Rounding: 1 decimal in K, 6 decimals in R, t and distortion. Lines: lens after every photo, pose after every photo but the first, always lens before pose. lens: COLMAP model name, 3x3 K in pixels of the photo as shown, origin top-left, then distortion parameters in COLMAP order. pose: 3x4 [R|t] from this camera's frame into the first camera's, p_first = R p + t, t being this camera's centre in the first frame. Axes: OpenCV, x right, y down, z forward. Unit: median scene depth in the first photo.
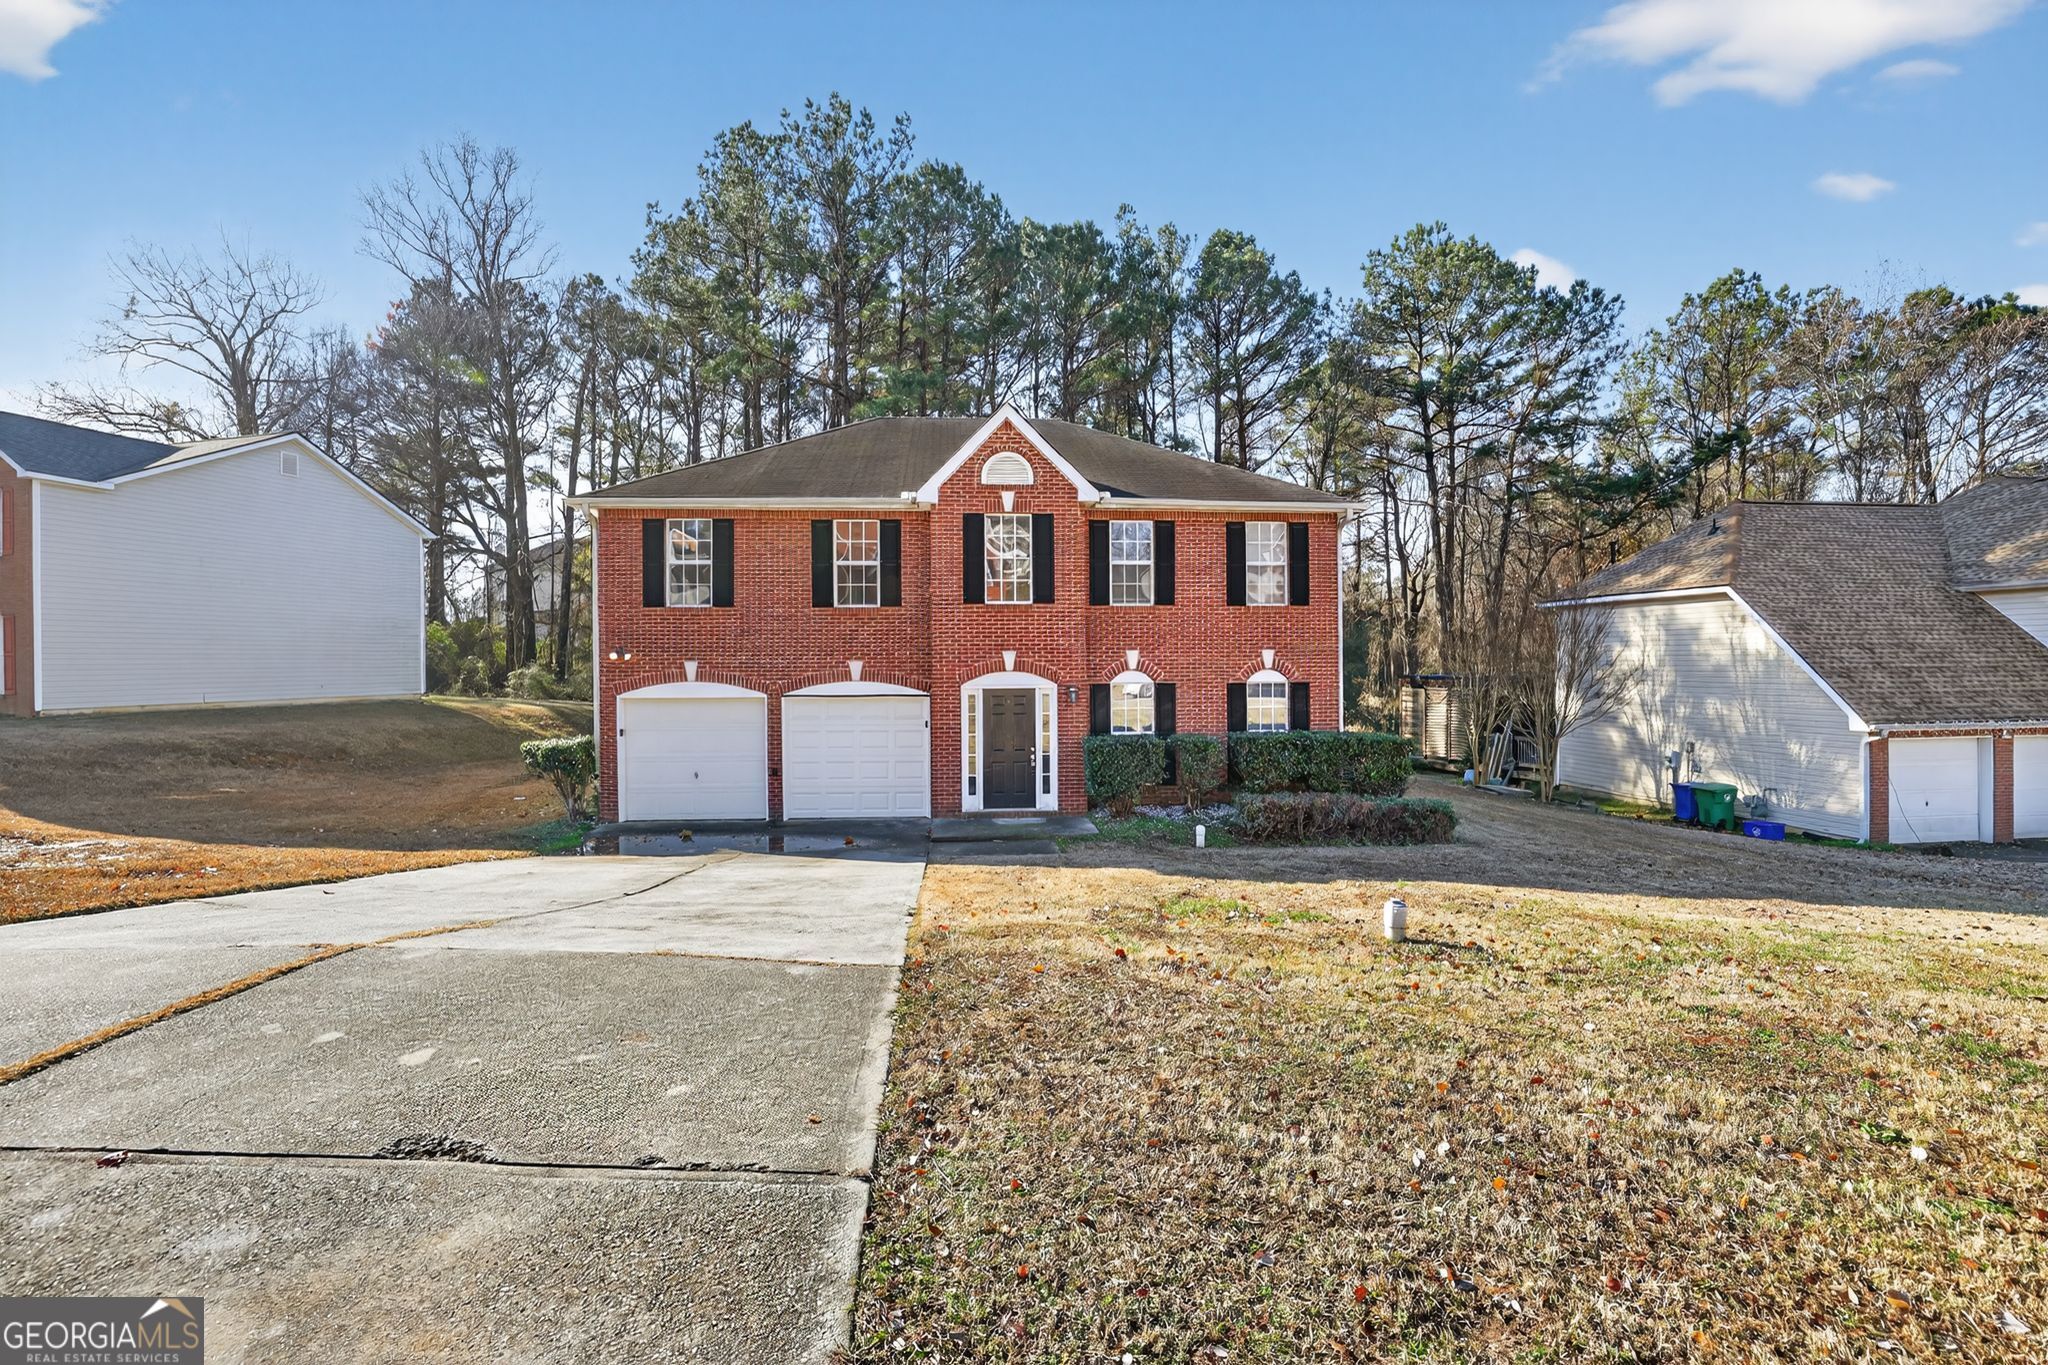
lens RADIAL K [[881.2, 0, 1024.0], [0, 881.2, 682.5], [0, 0, 1]] dist [-0.010175, -0.000090]
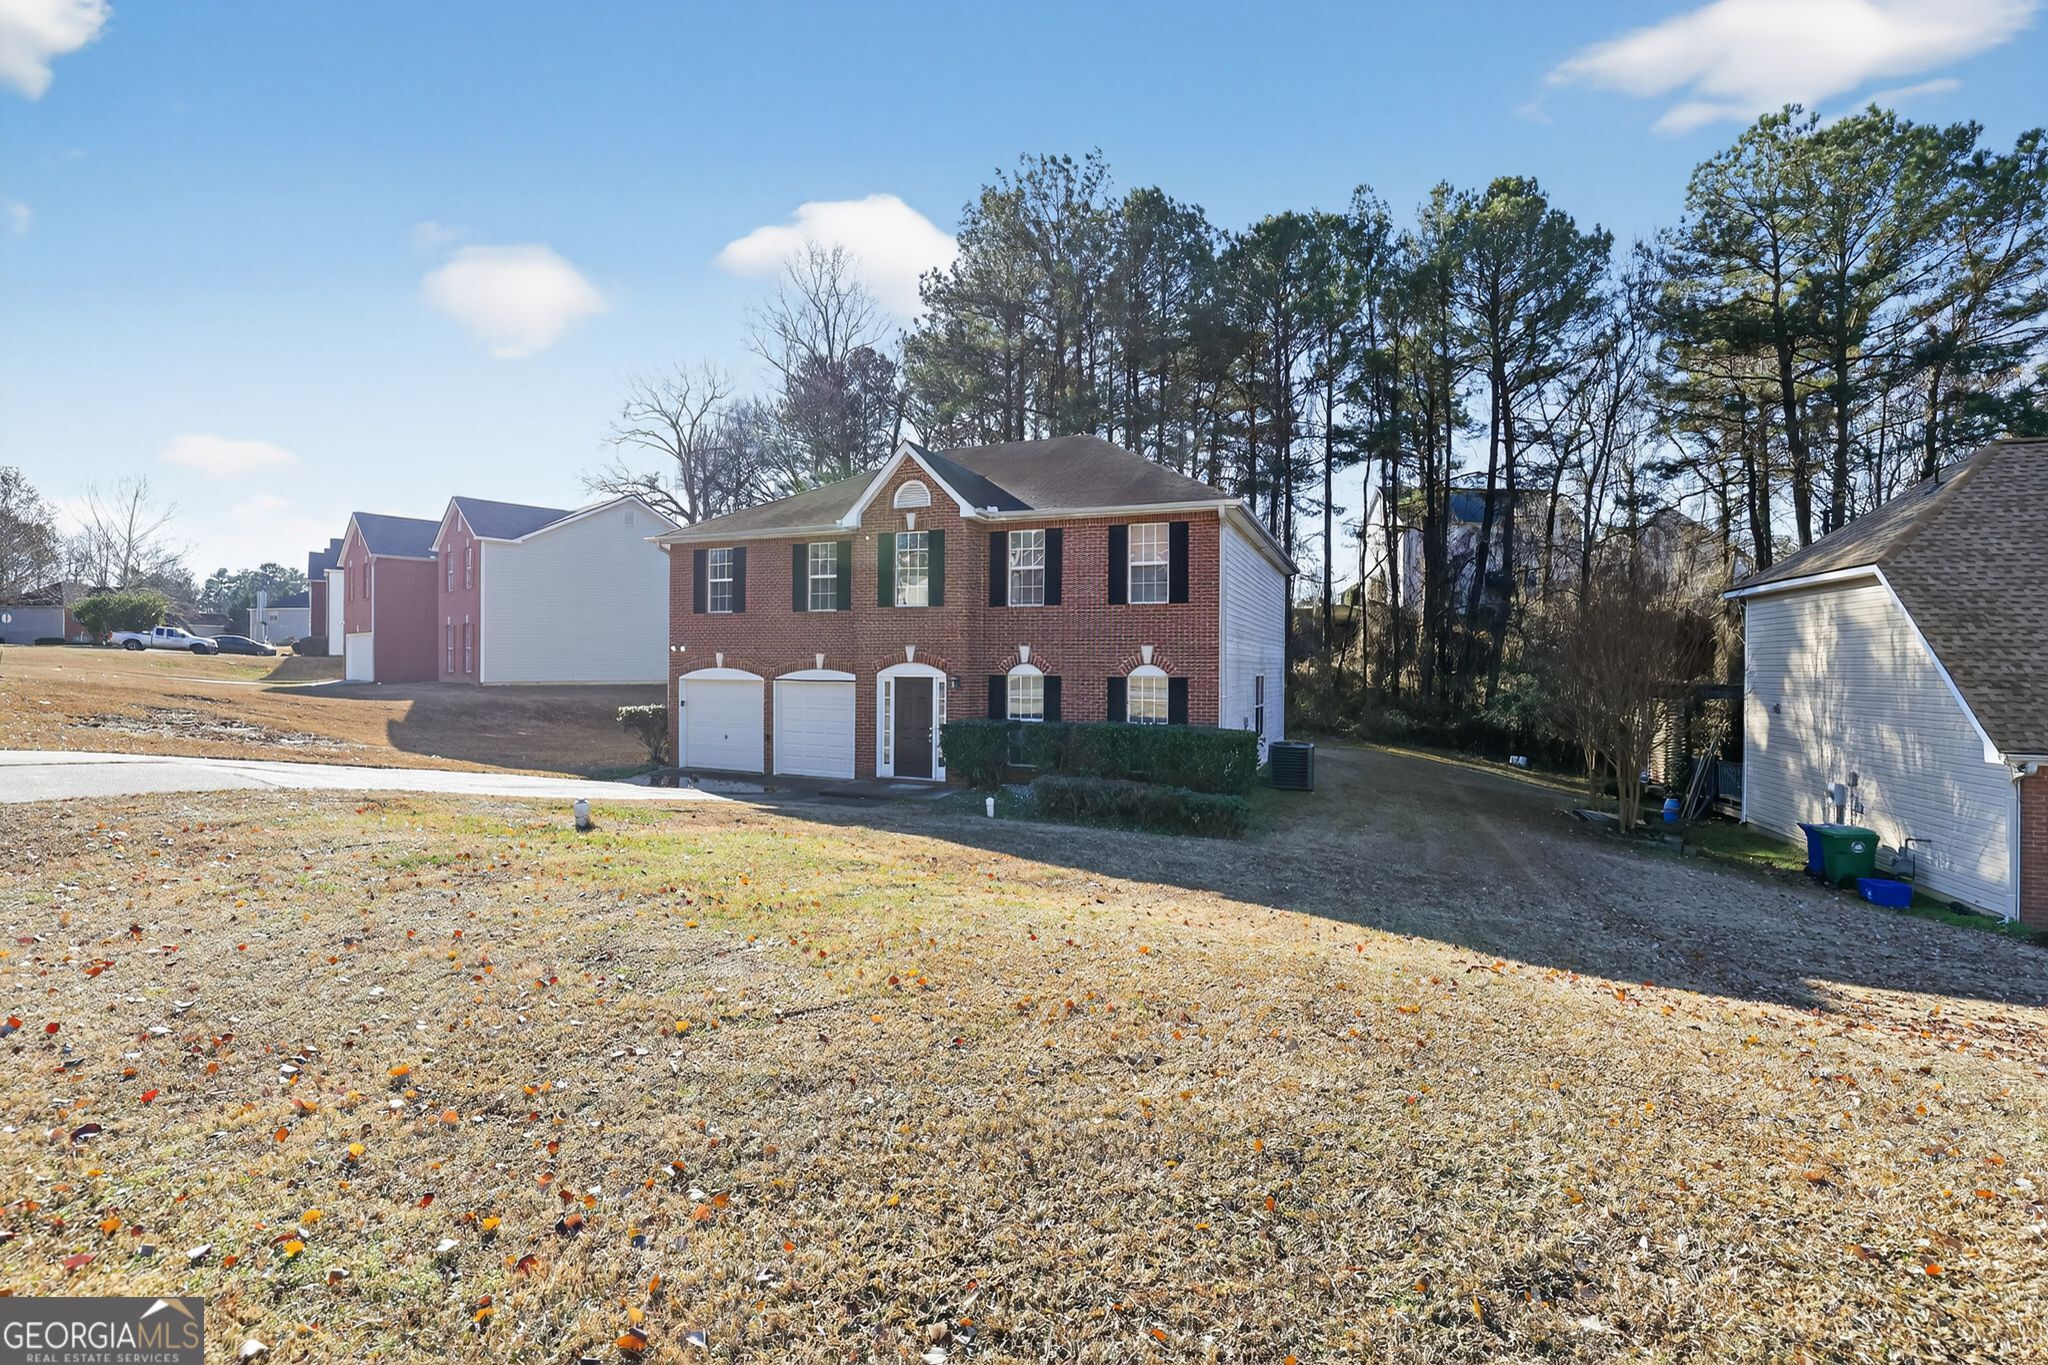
lens RADIAL K [[876.5, 0, 1013.3], [0, 876.5, 666.4], [0, 0, 1]] dist [-0.000422, -0.000033]
pose [[0.889945, 0.015076, -0.455818, 0.620206], [-0.024087, 0.999612, -0.013967, 0.005916], [0.455431, 0.023410, 0.889963, -0.000916]]
